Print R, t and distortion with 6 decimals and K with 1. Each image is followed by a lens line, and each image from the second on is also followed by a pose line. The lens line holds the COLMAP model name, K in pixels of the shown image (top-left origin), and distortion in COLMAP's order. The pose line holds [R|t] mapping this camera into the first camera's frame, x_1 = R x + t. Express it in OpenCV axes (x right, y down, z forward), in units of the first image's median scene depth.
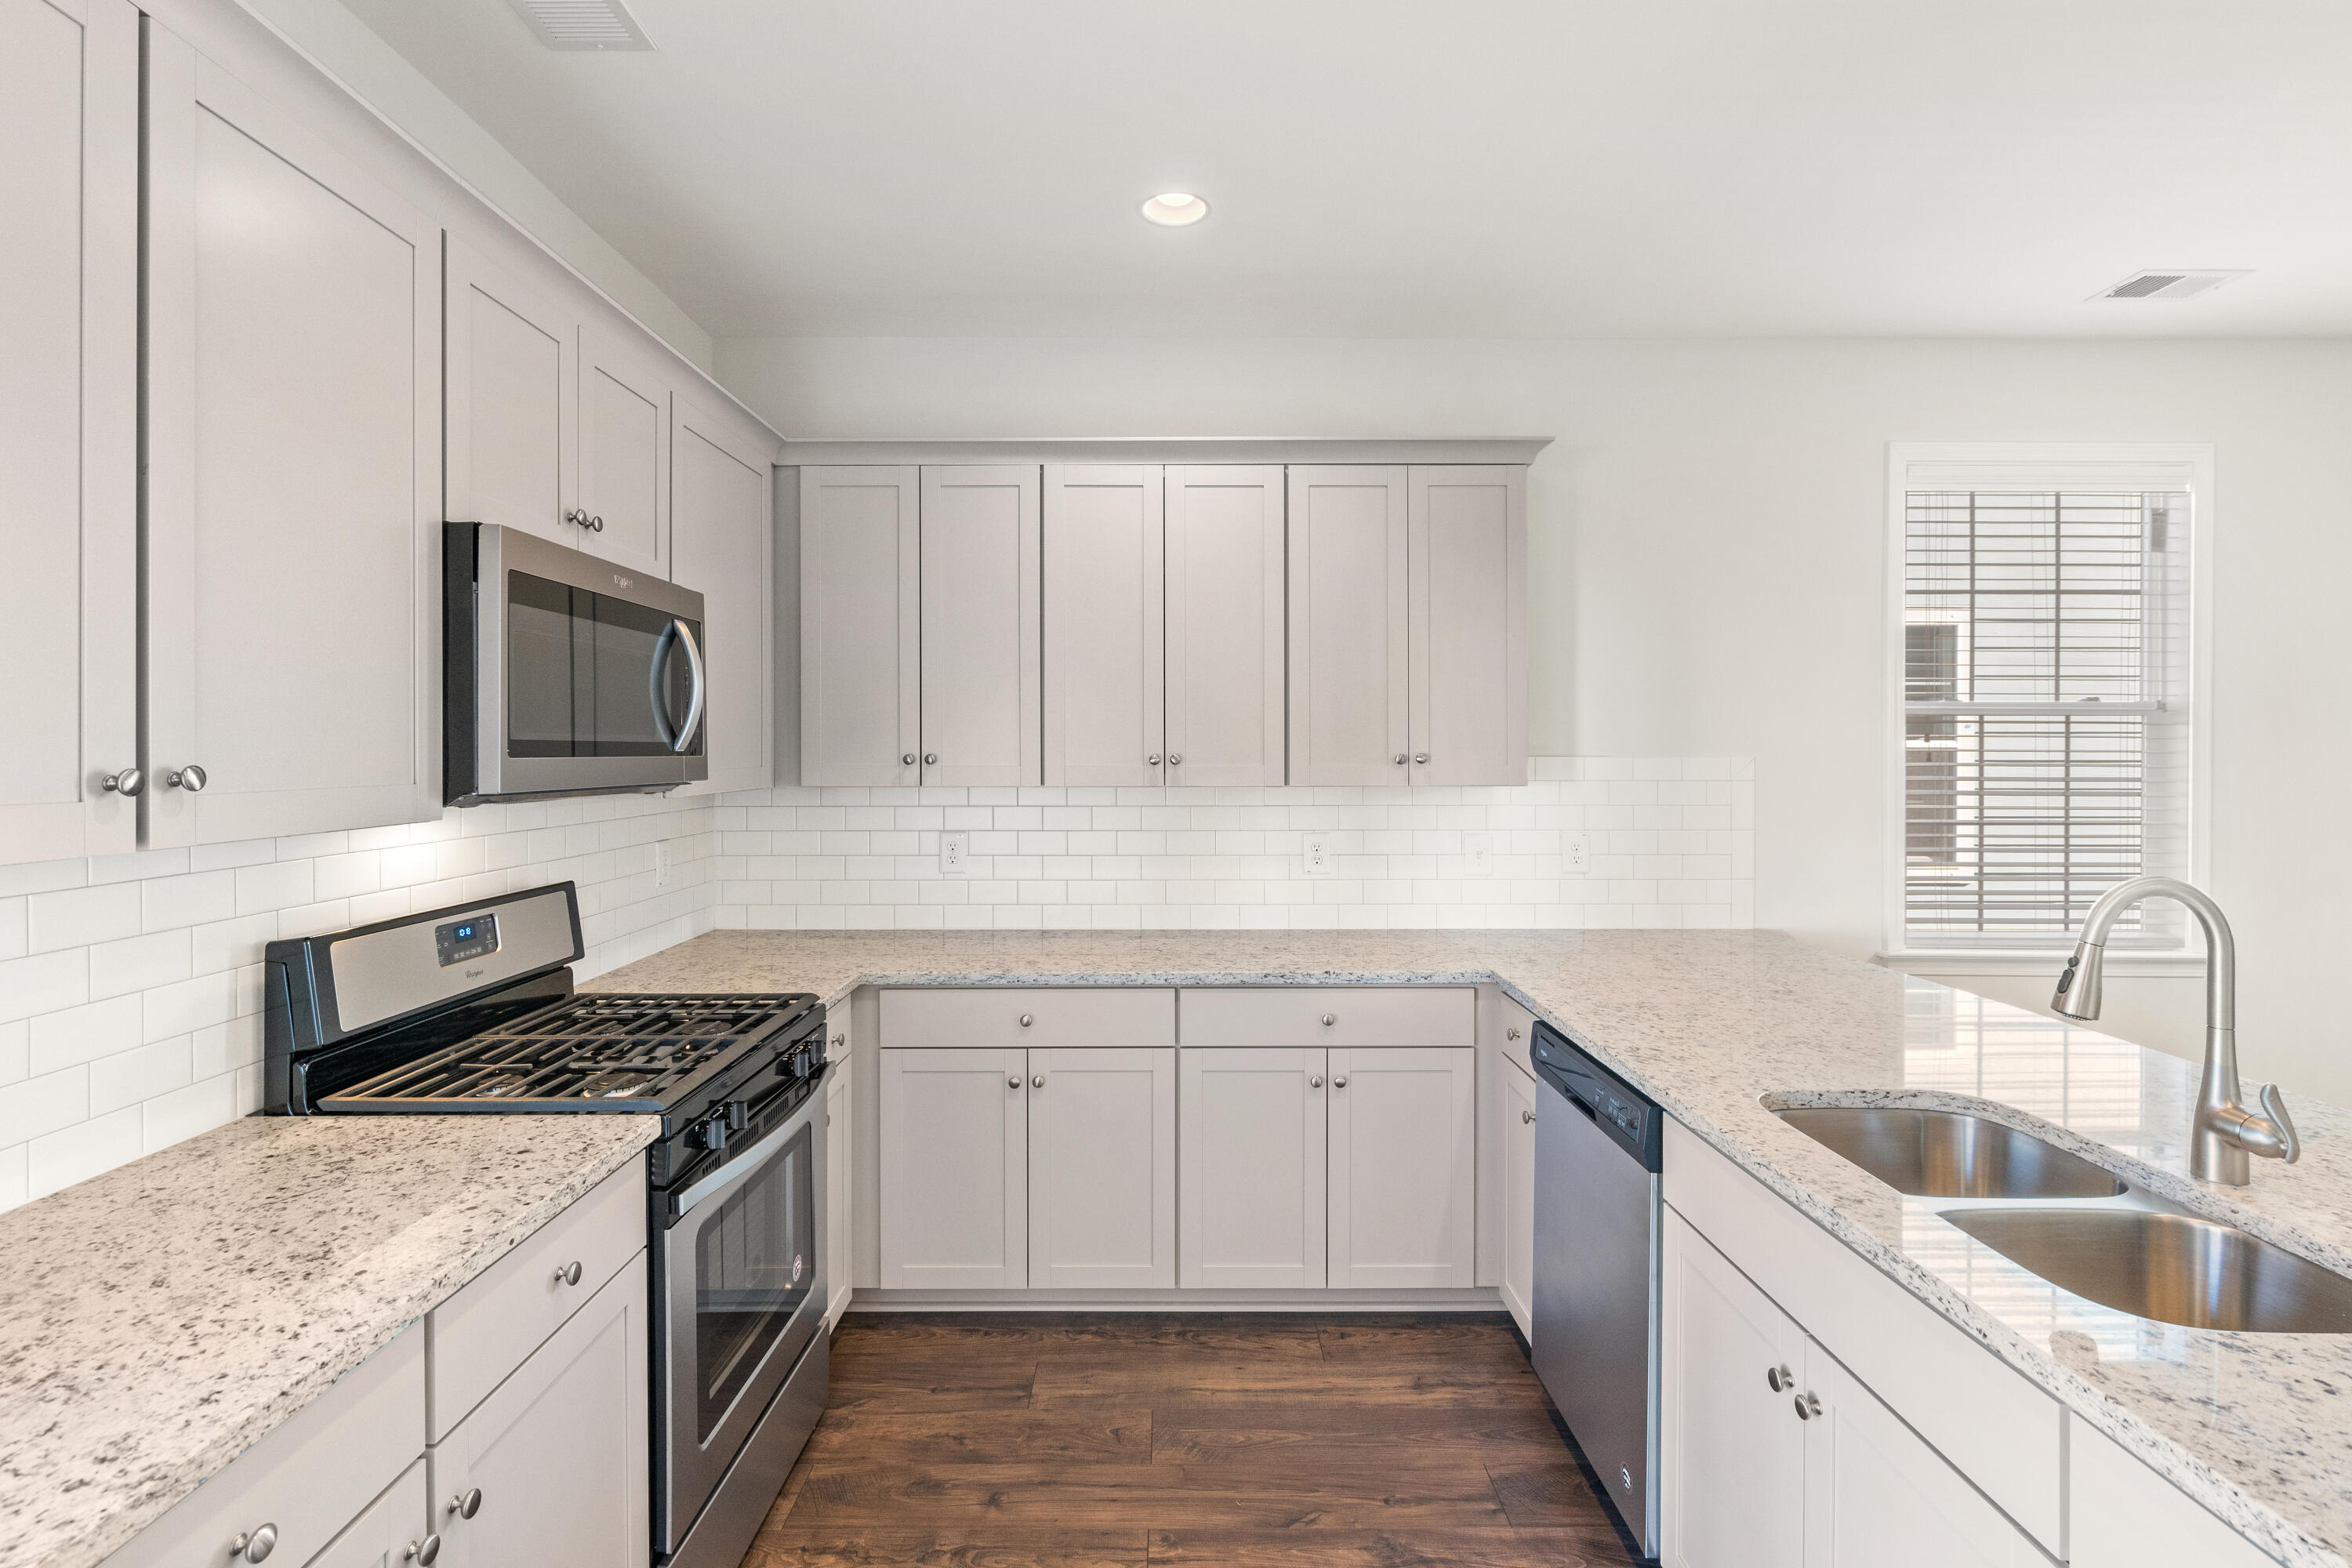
lens RADIAL K [[1102.1, 0, 1174.1], [0, 1102.1, 754.1], [0, 0, 1]] dist [-0.001576, 0.000408]
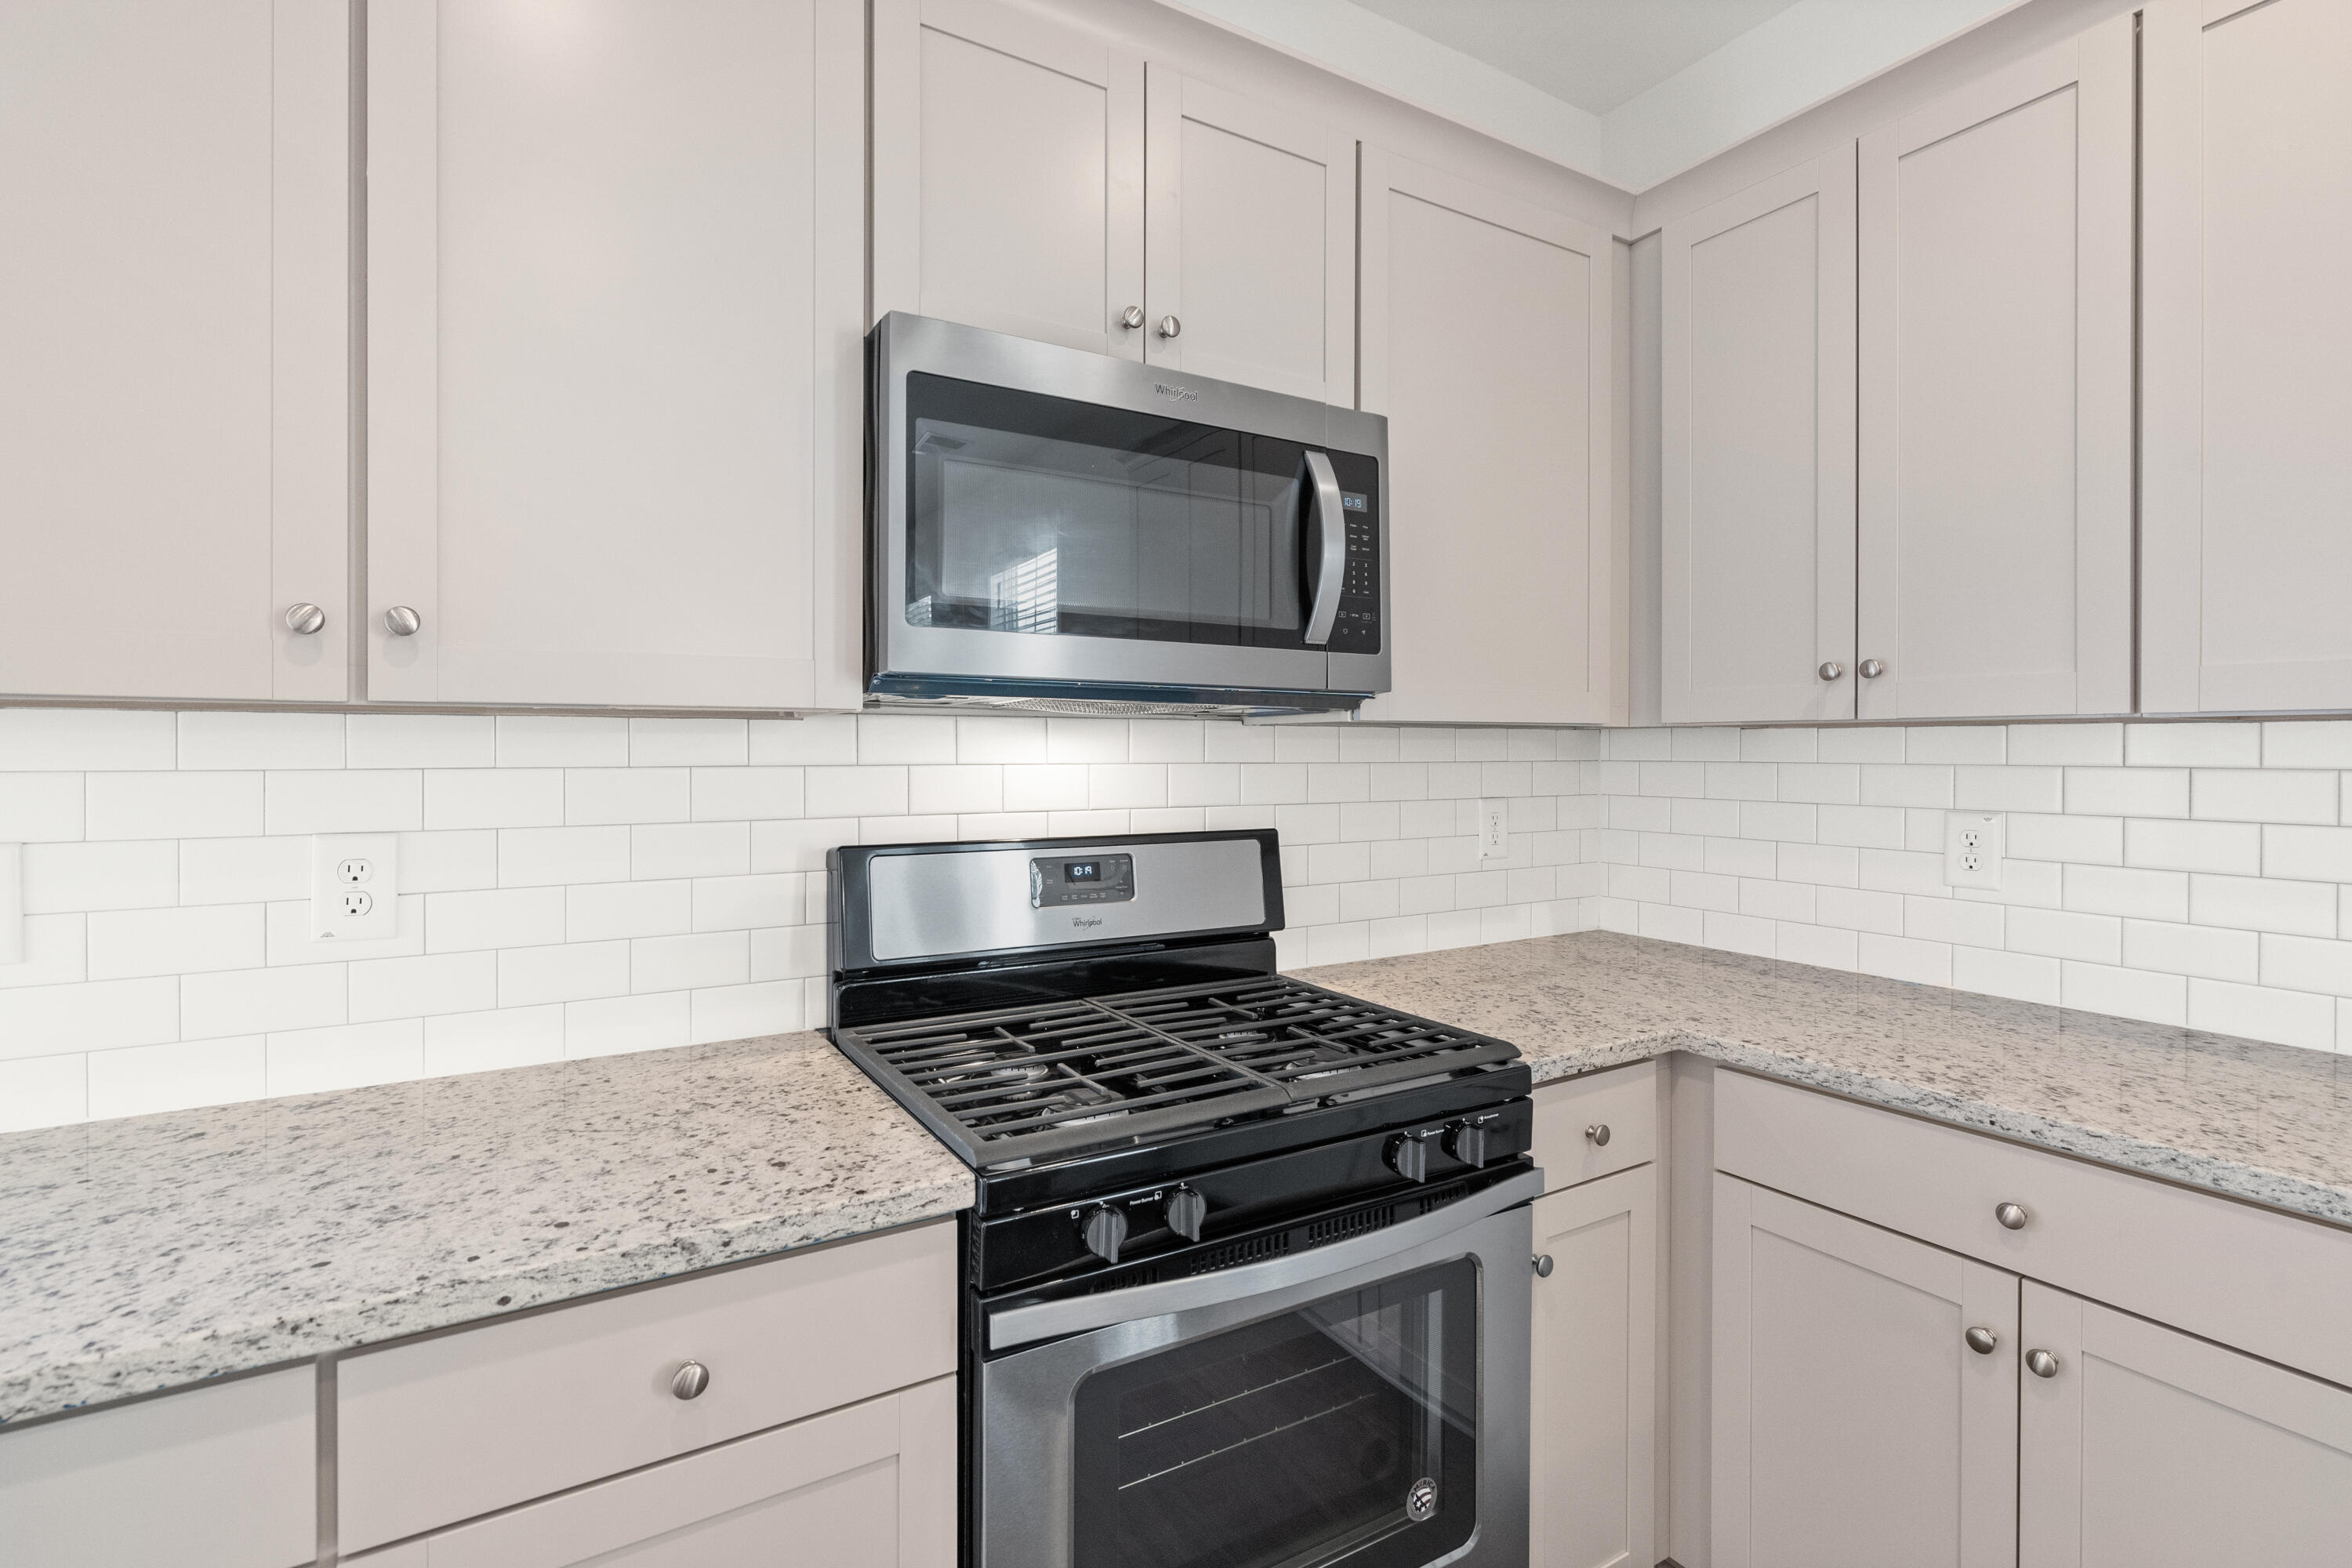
lens RADIAL K [[1102.1, 0, 1174.1], [0, 1102.1, 754.1], [0, 0, 1]] dist [-0.001576, 0.000408]
pose [[0.513532, 0.006929, -0.858042, 0.097008], [-0.007374, 0.999966, 0.003662, 0.065899], [0.858039, 0.004446, 0.513566, 0.591916]]
